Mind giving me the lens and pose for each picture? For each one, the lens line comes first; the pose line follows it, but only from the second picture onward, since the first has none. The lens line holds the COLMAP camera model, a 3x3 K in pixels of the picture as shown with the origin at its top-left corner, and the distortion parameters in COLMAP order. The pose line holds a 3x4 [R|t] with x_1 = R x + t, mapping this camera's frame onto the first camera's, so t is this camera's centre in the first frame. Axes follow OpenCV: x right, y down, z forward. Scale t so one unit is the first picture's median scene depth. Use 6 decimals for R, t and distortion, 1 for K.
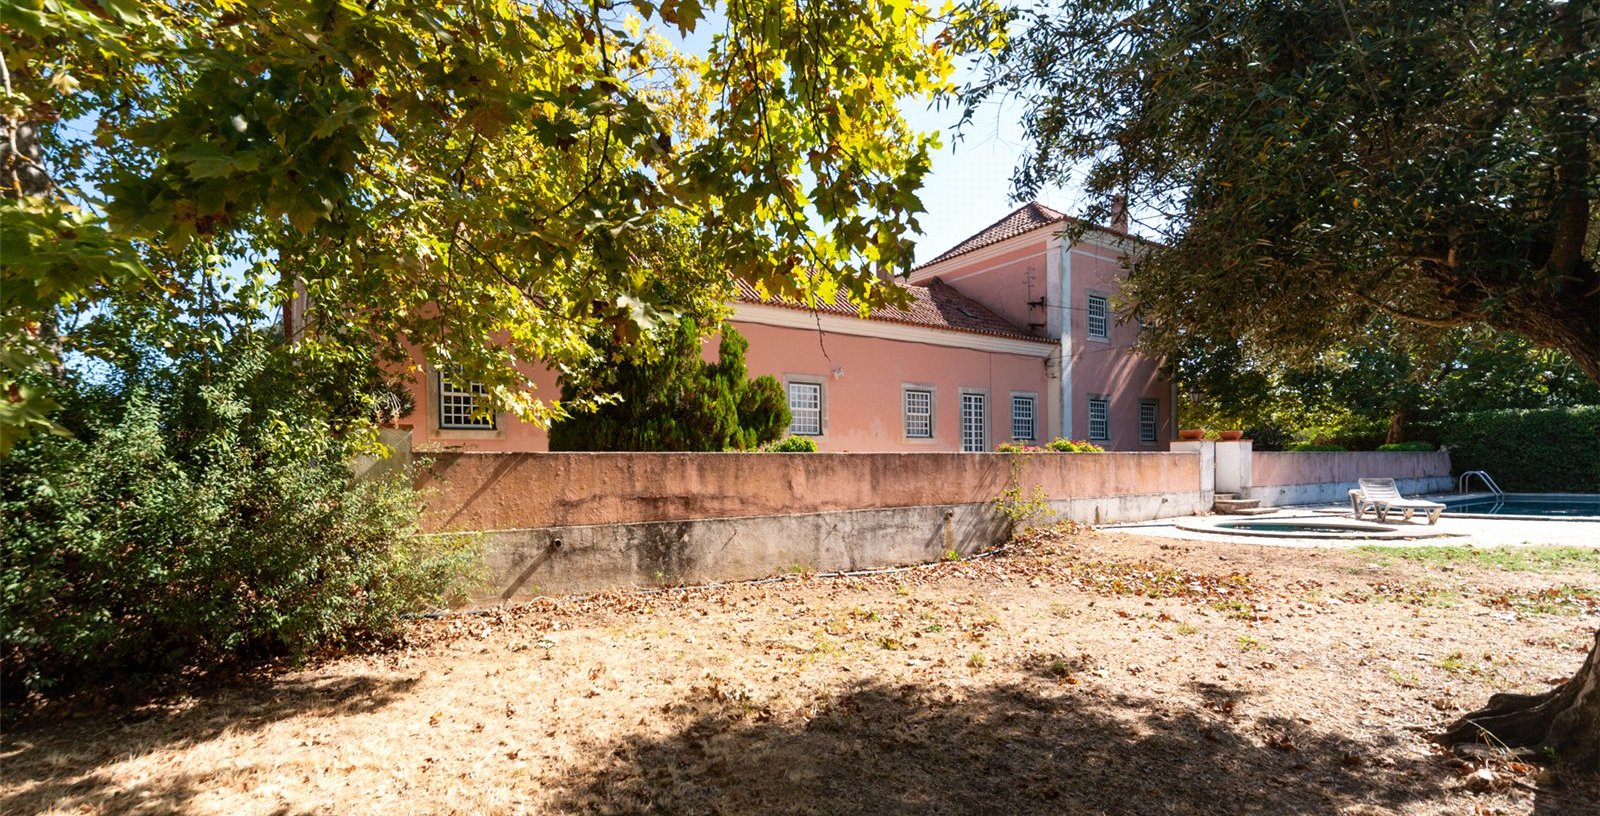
lens RADIAL K [[714.1, 0, 801.0], [0, 714.1, 491.6], [0, 0, 1]] dist [0.000618, -0.000053]
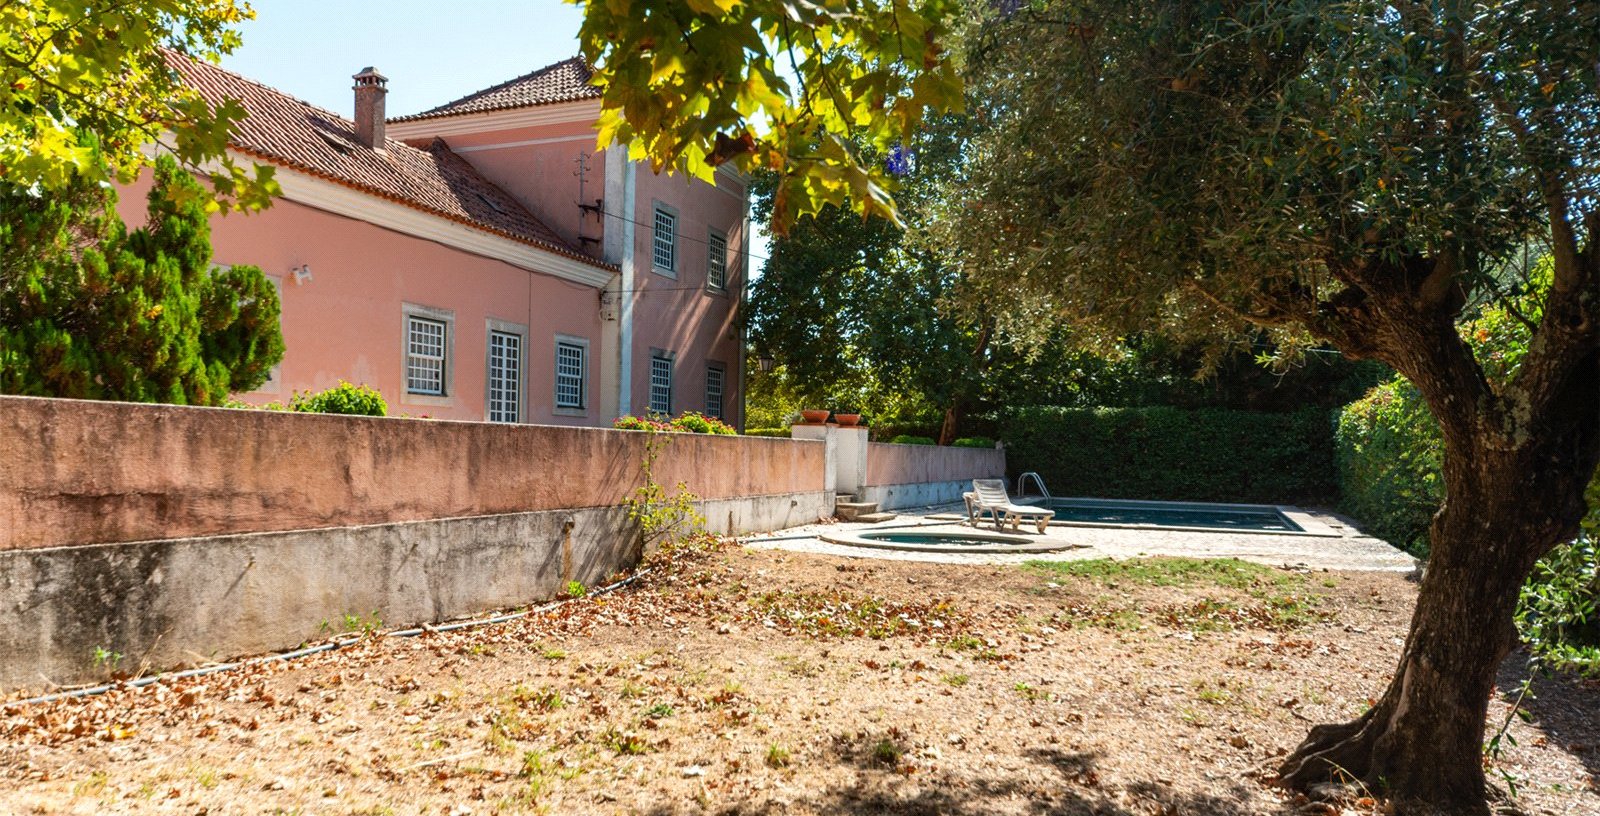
lens RADIAL K [[1075.5, 0, 792.6], [0, 1075.5, 478.6], [0, 0, 1]] dist [0.001031, 0.000028]
pose [[0.823075, 0.023502, 0.567446, -0.205976], [-0.022691, 0.999706, -0.008492, -0.006320], [-0.567479, -0.005886, 0.823367, 0.121920]]
